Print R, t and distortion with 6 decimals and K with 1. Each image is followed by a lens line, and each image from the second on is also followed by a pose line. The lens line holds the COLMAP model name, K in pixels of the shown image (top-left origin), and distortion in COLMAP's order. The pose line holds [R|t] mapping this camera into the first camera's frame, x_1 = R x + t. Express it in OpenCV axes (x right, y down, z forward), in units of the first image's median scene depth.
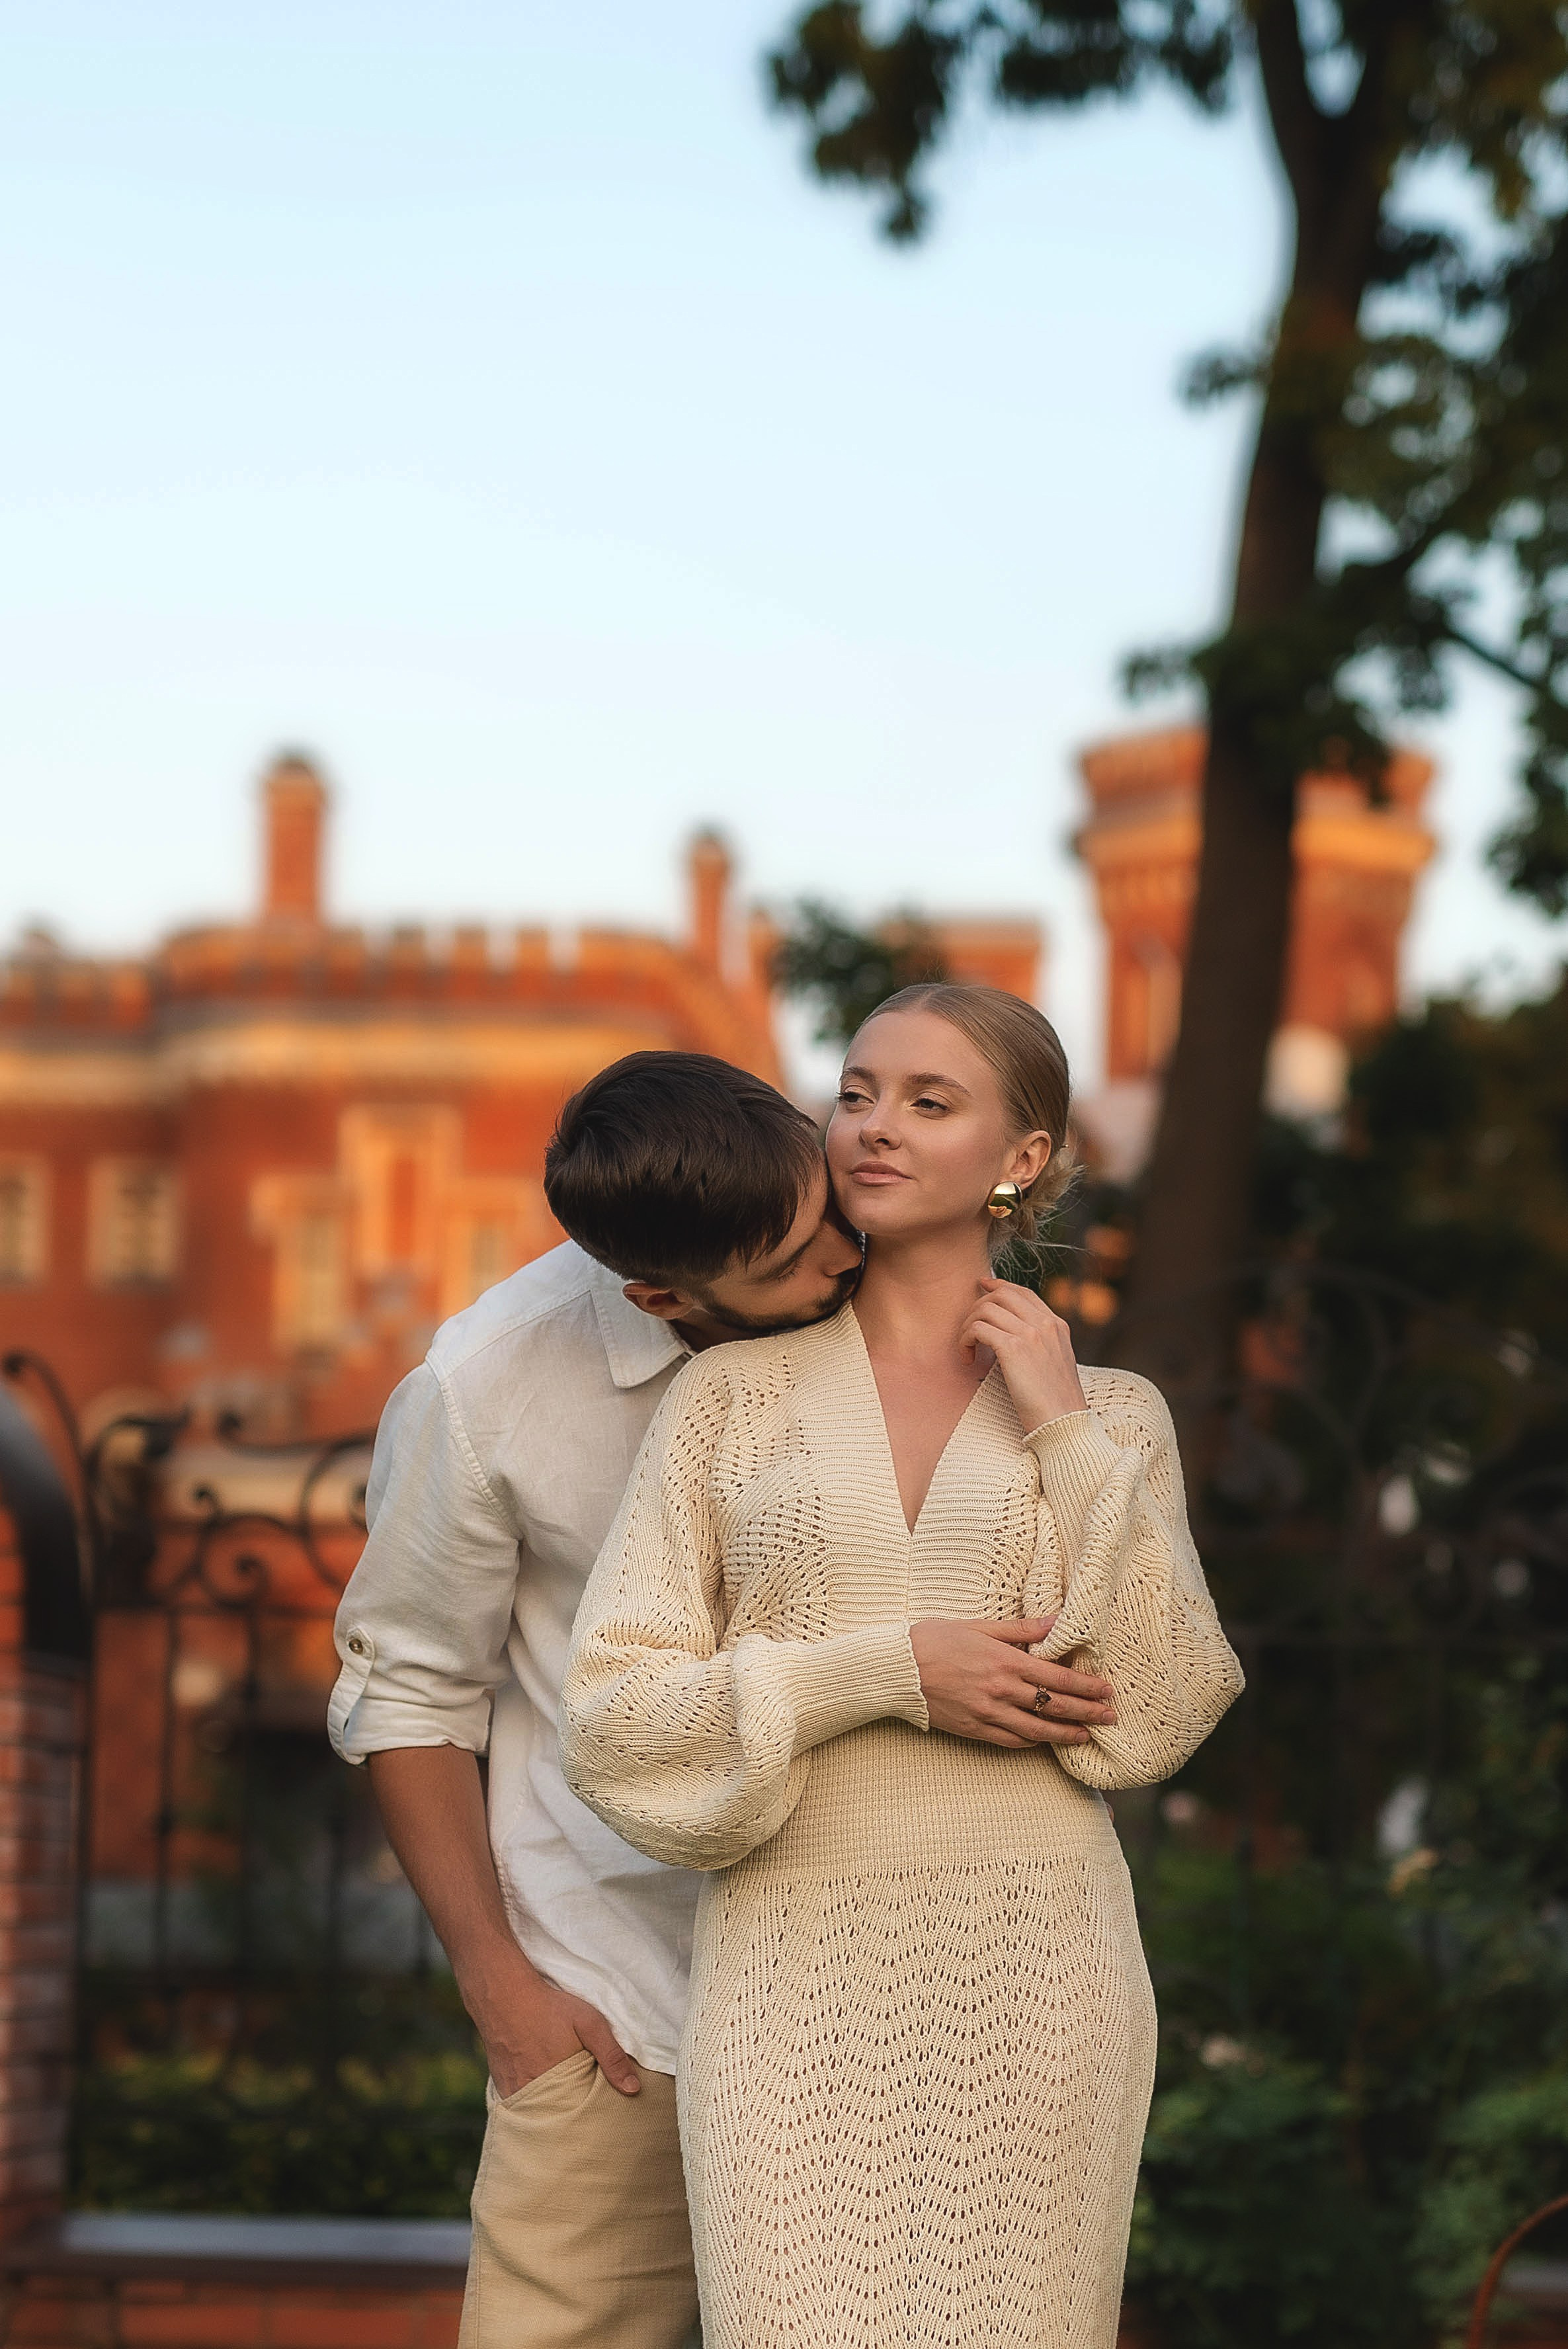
lens RADIAL K [[6001.0, 0, 1126.5], [0, 6001.0, 1490.3], [0, 0, 1]] dist [0.067666, 0.000000]
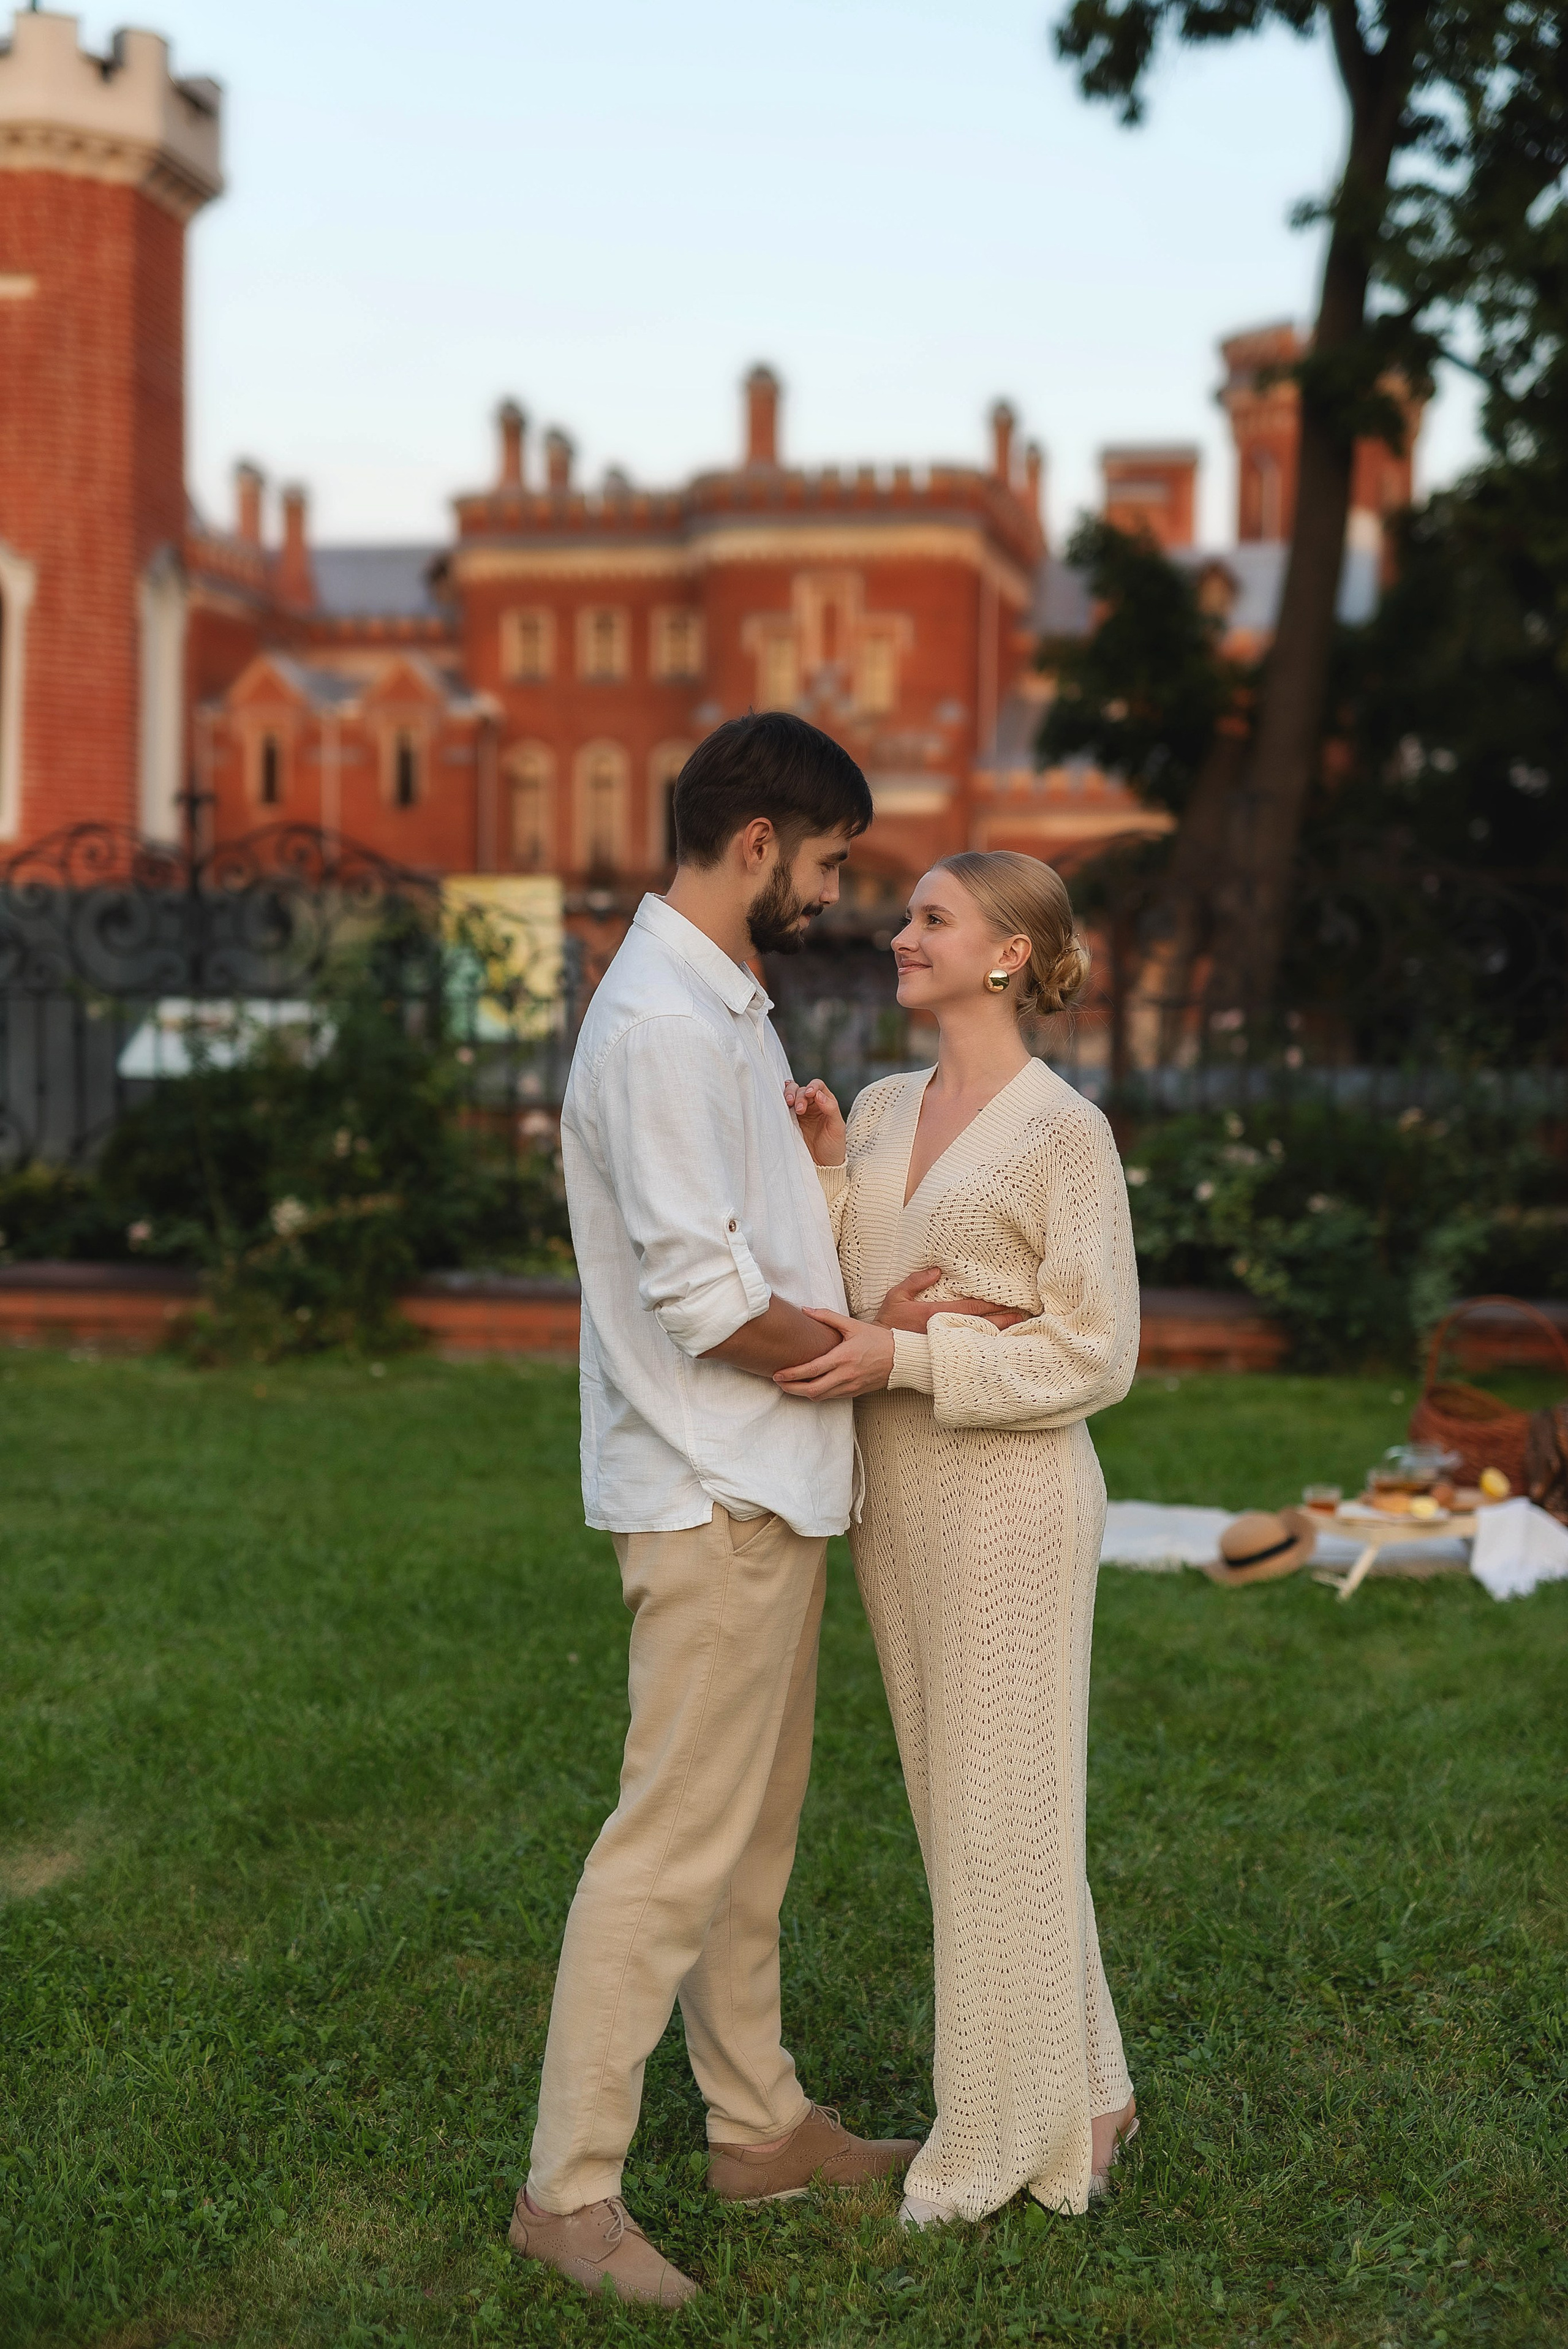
lens RADIAL K [[3892.4, 0, 730.7], [0, 3892.4, 1162.3], [0, 0, 1]] dist [-0.001301, 0.000000]
pose [[0.991594, -0.003684, -0.129332, -0.006533], [0.019188, 0.992728, 0.118839, -0.045407], [0.127954, -0.120321, 0.984454, -0.195997]]
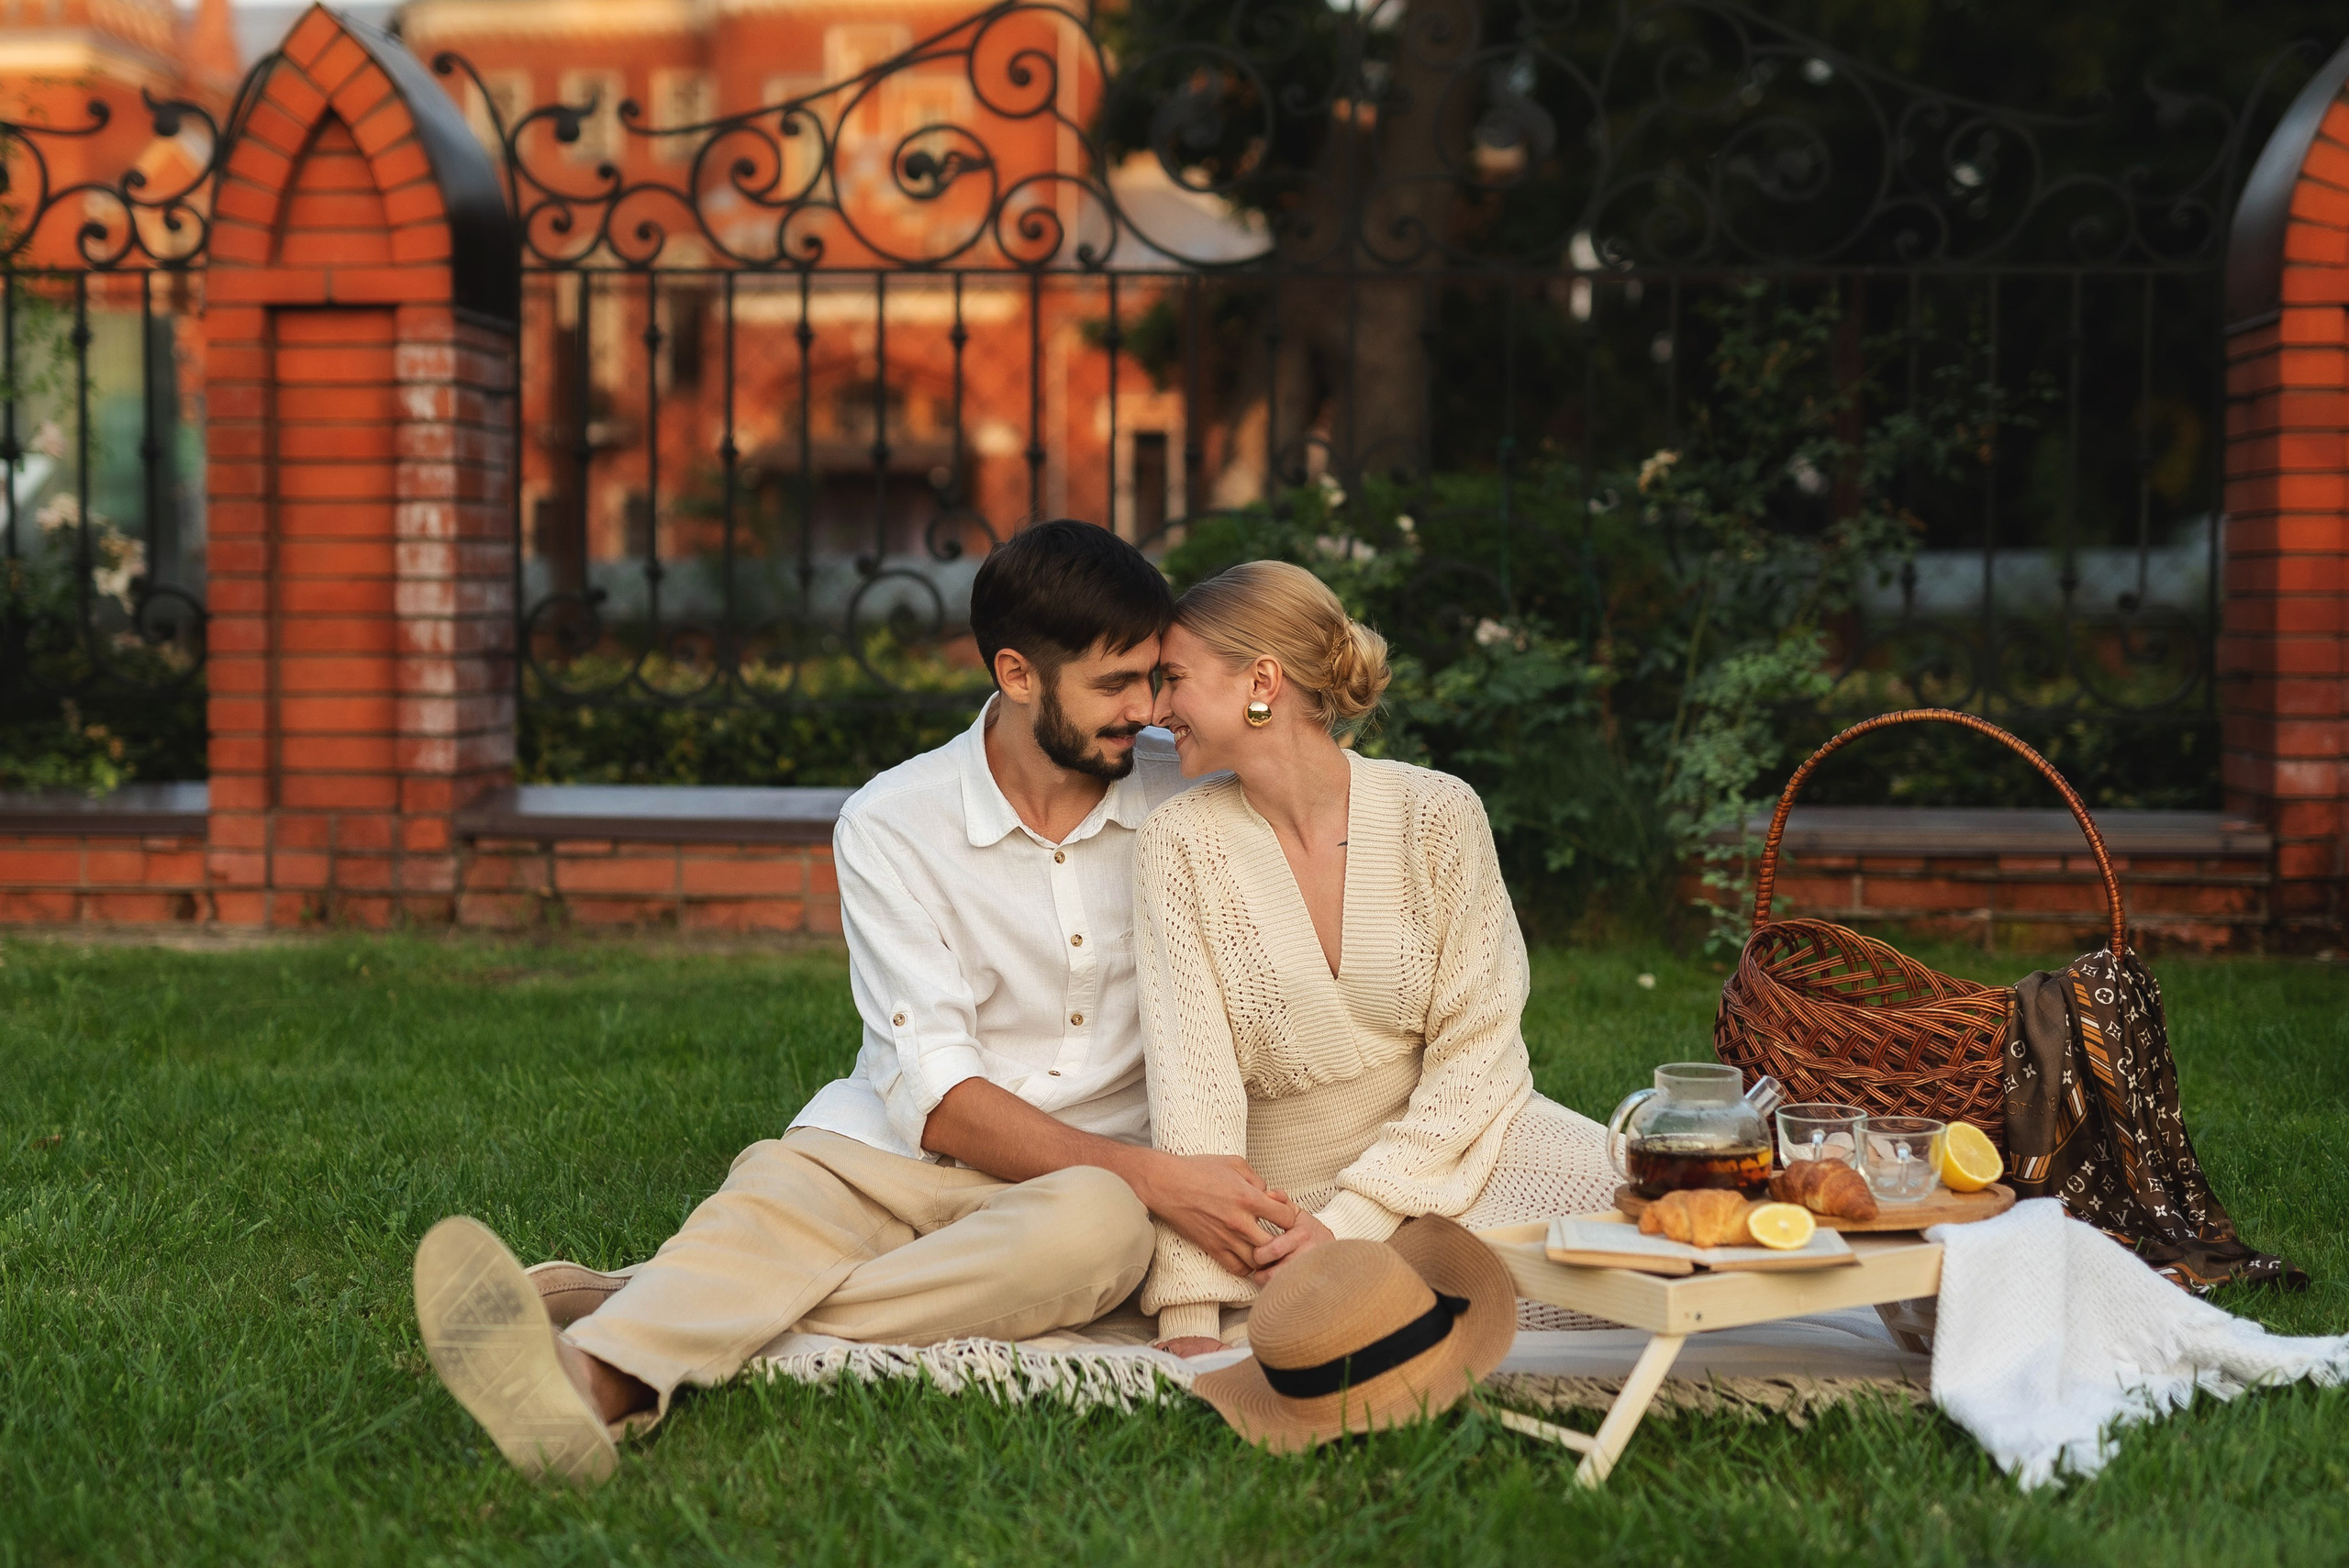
lens RADIAL K [[3892.3, 0, 1087.2], [0, 3892.3, 802.5], [0, 0, 1]] dist [-0.001301, 0.000000]
pose [[0.996855, -0.015188, -0.077772, -0.001898], [0.024167, 0.992972, 0.115855, 0.019129], [0.075466, -0.117370, 0.990217, 0.127000]]
